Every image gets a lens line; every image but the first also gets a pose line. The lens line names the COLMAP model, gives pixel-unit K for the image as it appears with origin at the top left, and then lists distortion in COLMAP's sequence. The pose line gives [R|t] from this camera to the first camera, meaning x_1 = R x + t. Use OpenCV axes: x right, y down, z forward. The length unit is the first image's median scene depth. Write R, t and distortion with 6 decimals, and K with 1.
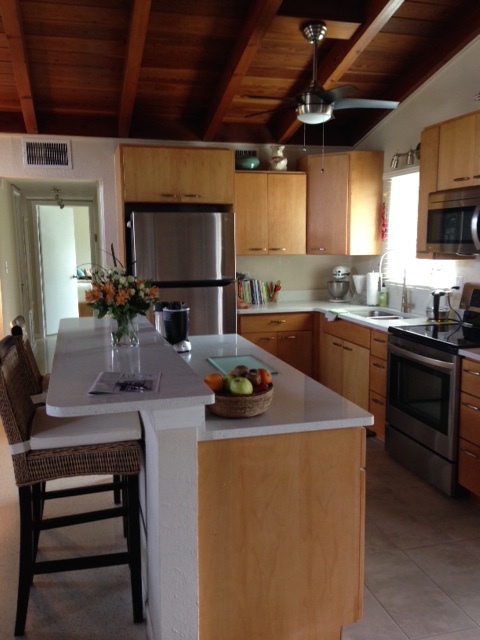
lens RADIAL K [[580.8, 0, 240.0], [0, 580.8, 320.0], [0, 0, 1]] dist [0.016490, 0.003360]
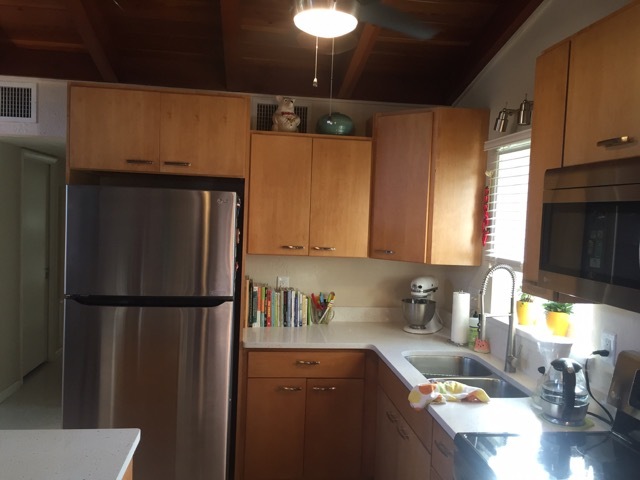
lens RADIAL K [[541.4, 0, 319.6], [0, 541.4, 230.6], [0, 0, 1]] dist [-0.004084, -0.003800]
pose [[0.988738, 0.051858, -0.140384, 0.156951], [-0.066963, 0.992205, -0.105100, -0.081907], [0.133839, 0.113317, 0.984503, 0.409823]]
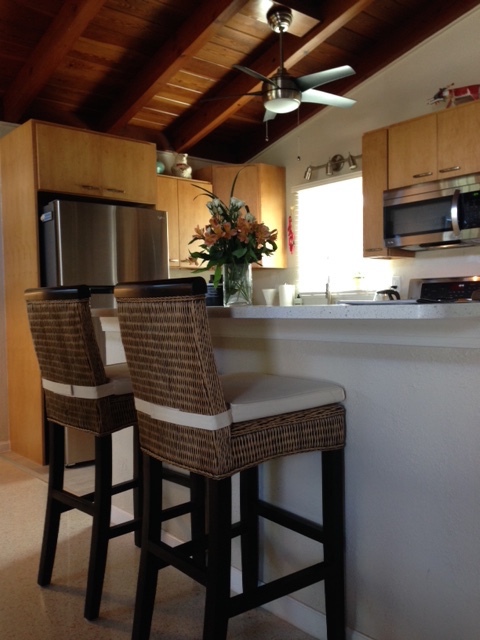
lens RADIAL K [[580.8, 0, 240.0], [0, 580.8, 320.0], [0, 0, 1]] dist [0.016490, 0.003360]
pose [[0.905386, -0.024065, 0.423908, -0.271318], [0.073469, 0.992212, -0.100587, 0.073939], [-0.418186, 0.122214, 0.900102, 0.159634]]
